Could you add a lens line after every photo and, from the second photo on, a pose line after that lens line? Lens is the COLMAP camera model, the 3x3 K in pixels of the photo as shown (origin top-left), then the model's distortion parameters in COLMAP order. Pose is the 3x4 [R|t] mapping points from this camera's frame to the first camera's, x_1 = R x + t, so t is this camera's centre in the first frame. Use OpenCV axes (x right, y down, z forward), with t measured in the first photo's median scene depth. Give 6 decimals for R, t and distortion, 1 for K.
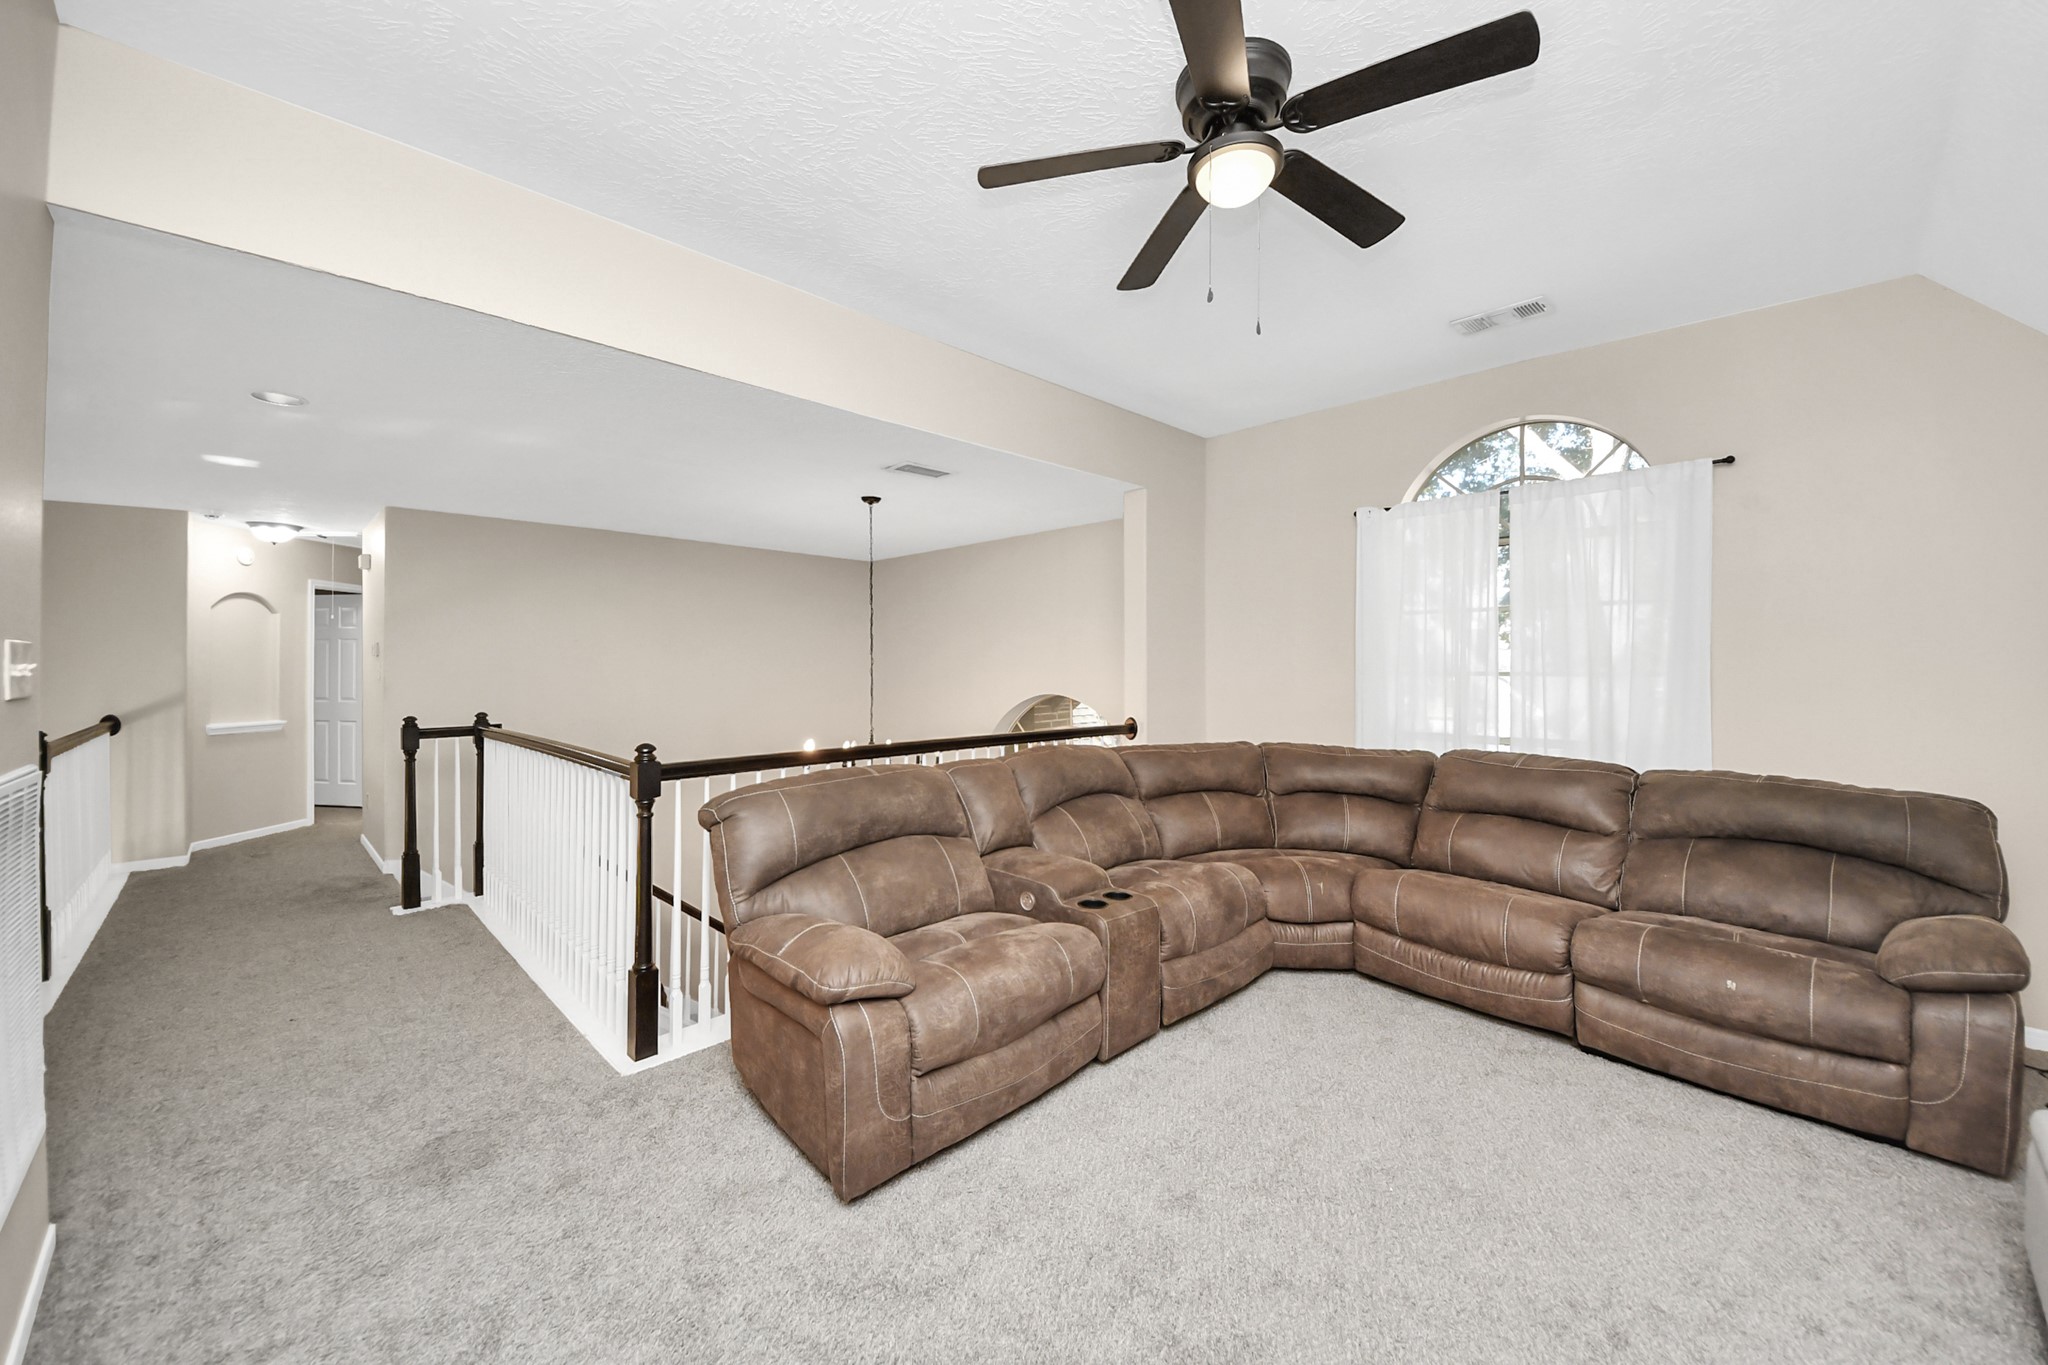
lens RADIAL K [[740.4, 0, 1011.5], [0, 740.4, 685.6], [0, 0, 1]] dist [0.016182, -0.016808]
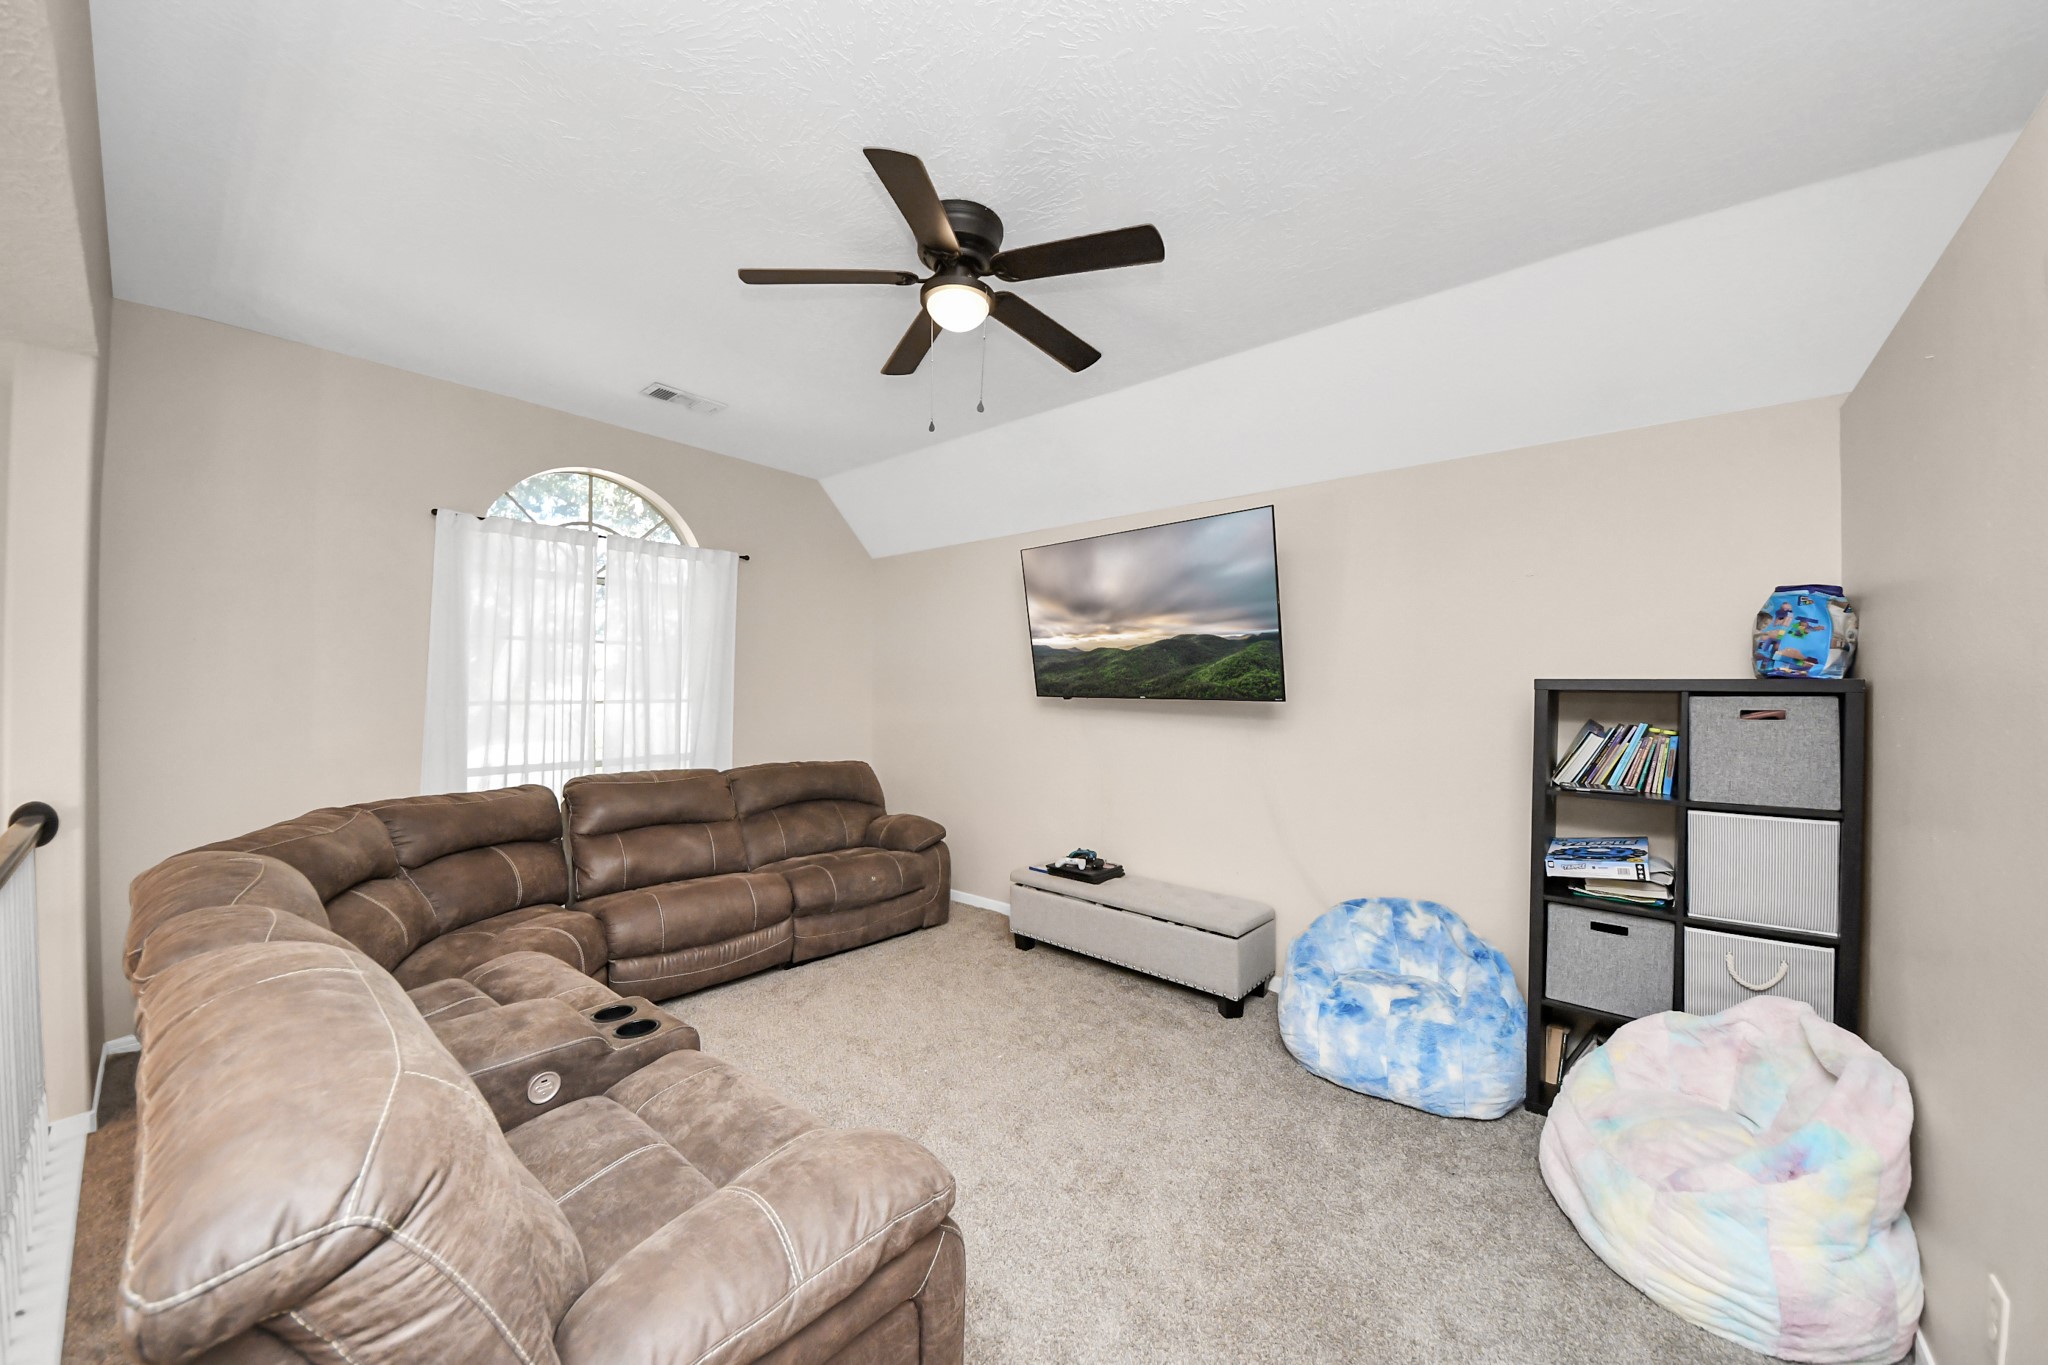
lens RADIAL K [[740.4, 0, 1011.5], [0, 740.4, 685.6], [0, 0, 1]] dist [0.016182, -0.016808]
pose [[-0.138460, 0.011842, 0.990297, -0.698676], [0.014729, 0.999843, -0.009897, -0.024101], [-0.990259, 0.013216, -0.138612, 0.786021]]
